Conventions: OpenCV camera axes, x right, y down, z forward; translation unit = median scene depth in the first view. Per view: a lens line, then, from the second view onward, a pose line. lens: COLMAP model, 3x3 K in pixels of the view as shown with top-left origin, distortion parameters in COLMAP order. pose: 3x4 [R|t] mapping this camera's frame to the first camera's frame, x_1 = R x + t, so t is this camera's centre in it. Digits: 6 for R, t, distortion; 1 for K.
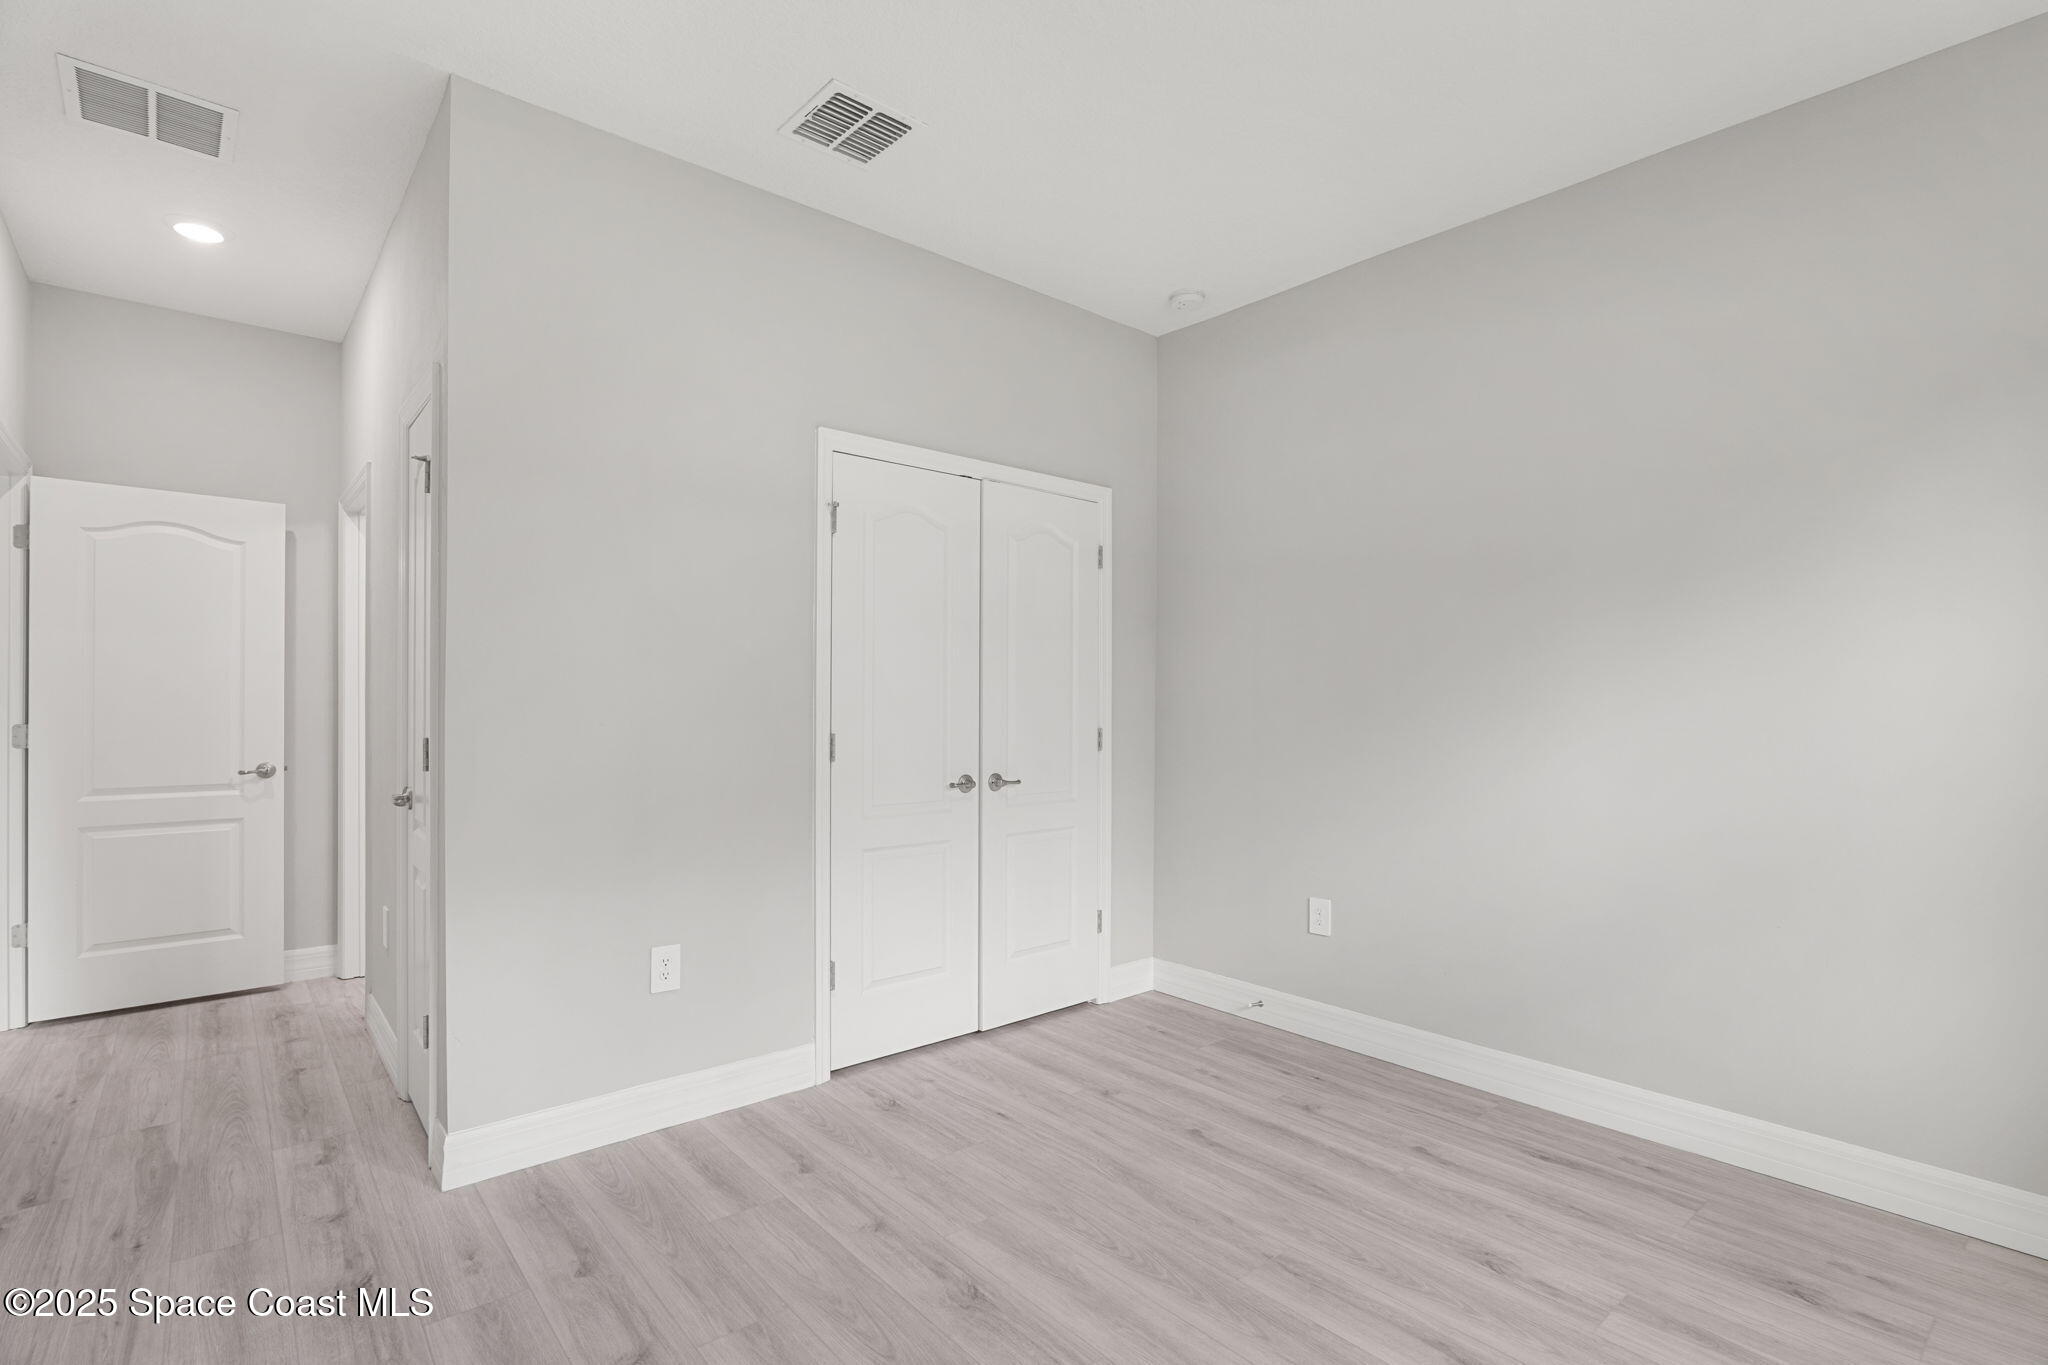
lens RADIAL K [[957.2, 0, 1030.3], [0, 957.2, 695.2], [0, 0, 1]] dist [-0.027973, 0.009406]
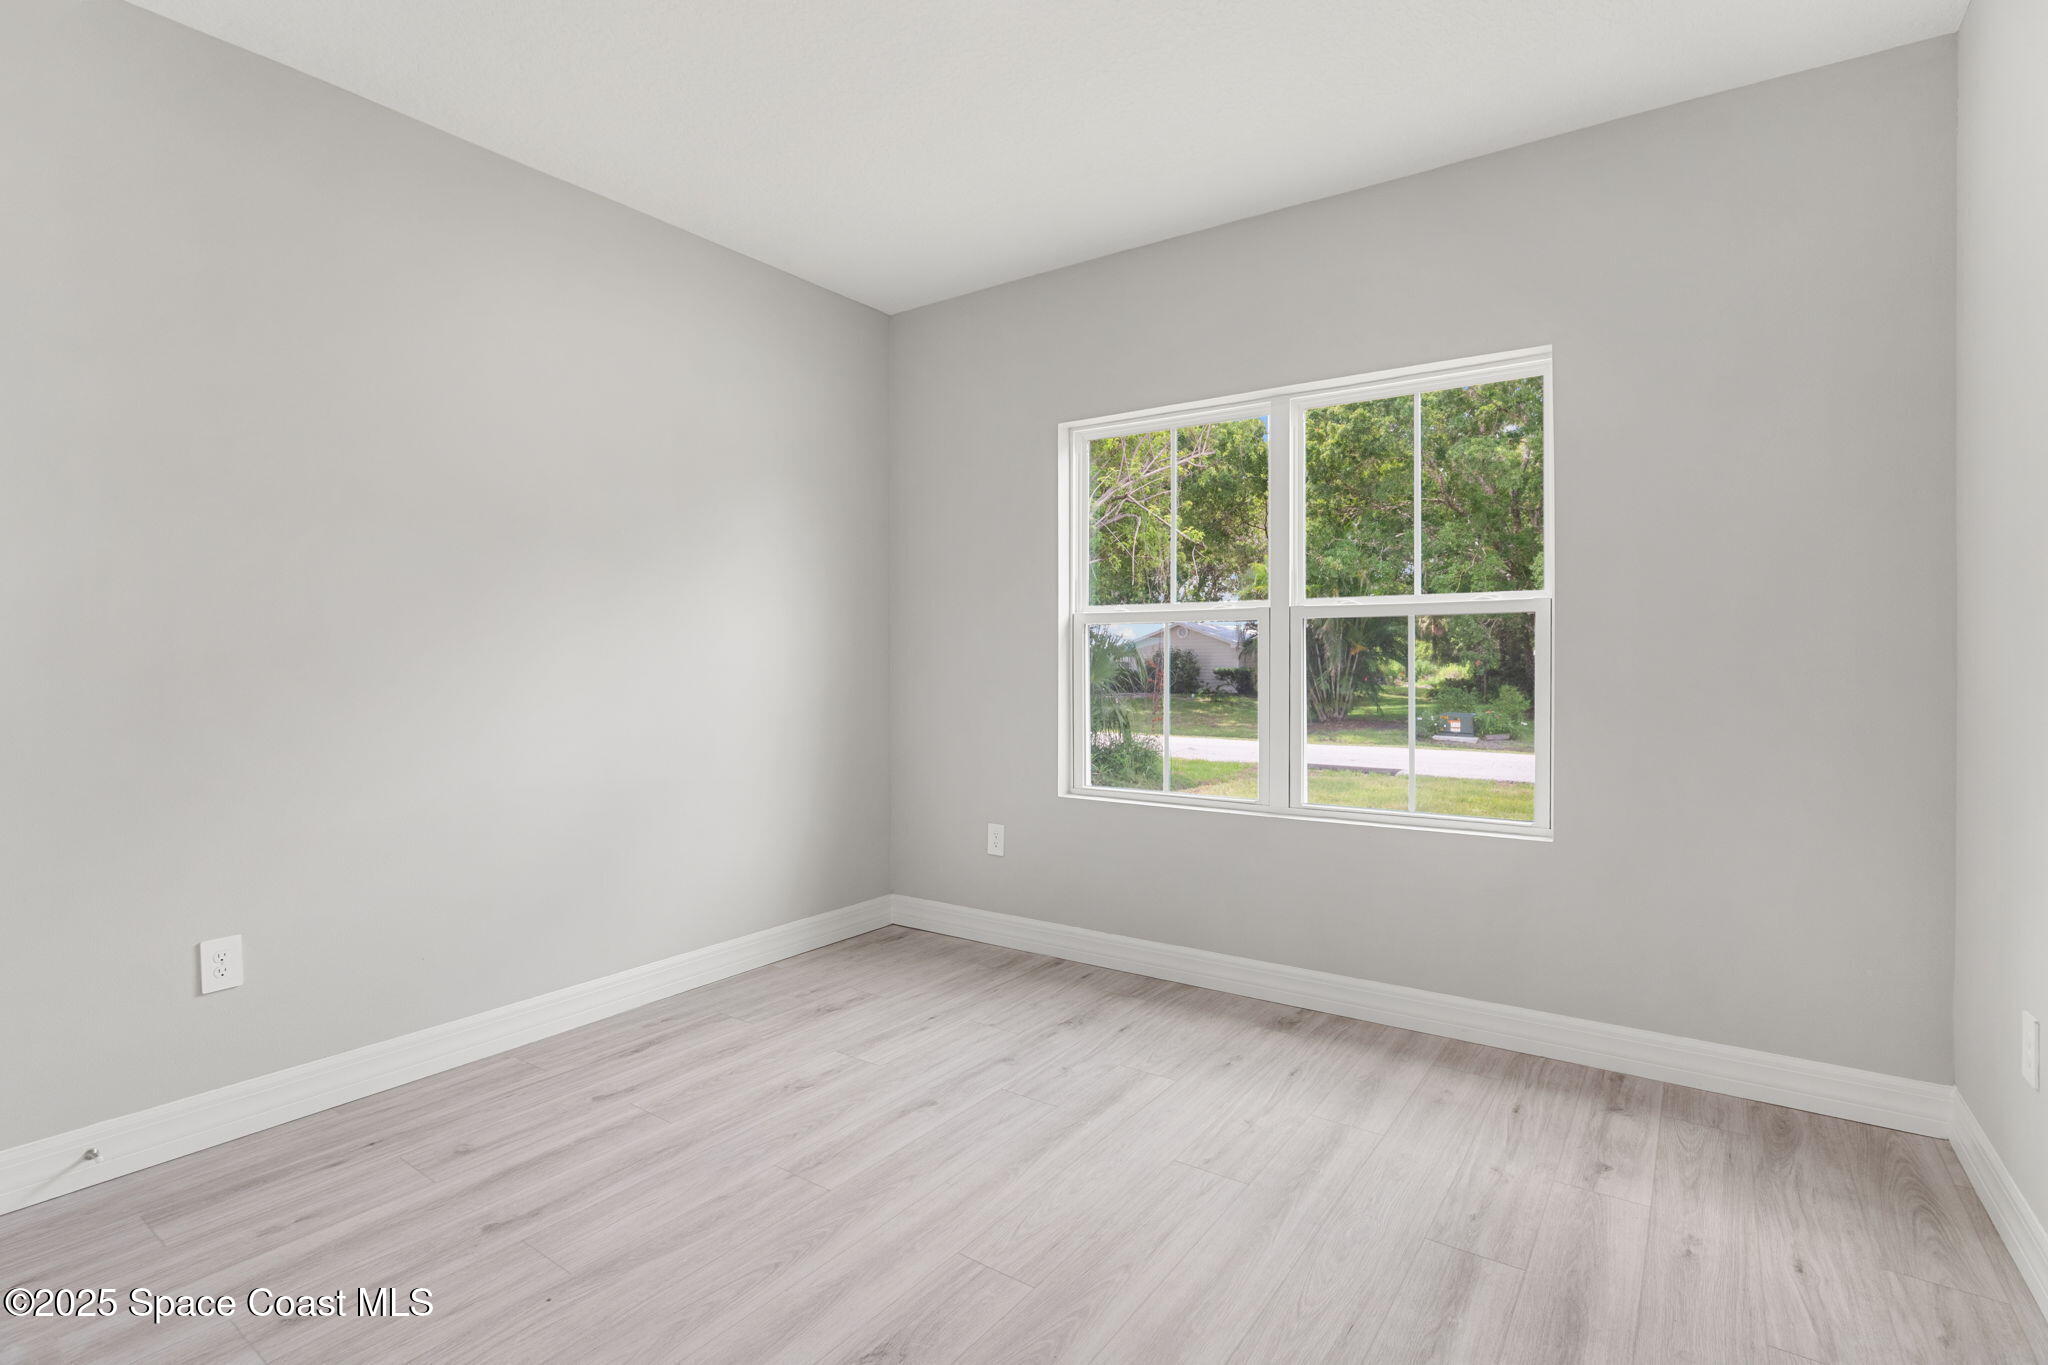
lens RADIAL K [[957.2, 0, 1030.3], [0, 957.2, 695.2], [0, 0, 1]] dist [-0.027973, 0.009406]
pose [[-0.236627, -0.050208, 0.970302, -0.690612], [-0.010633, 0.998738, 0.049087, -0.010540], [-0.971542, 0.001298, -0.236863, 0.814543]]
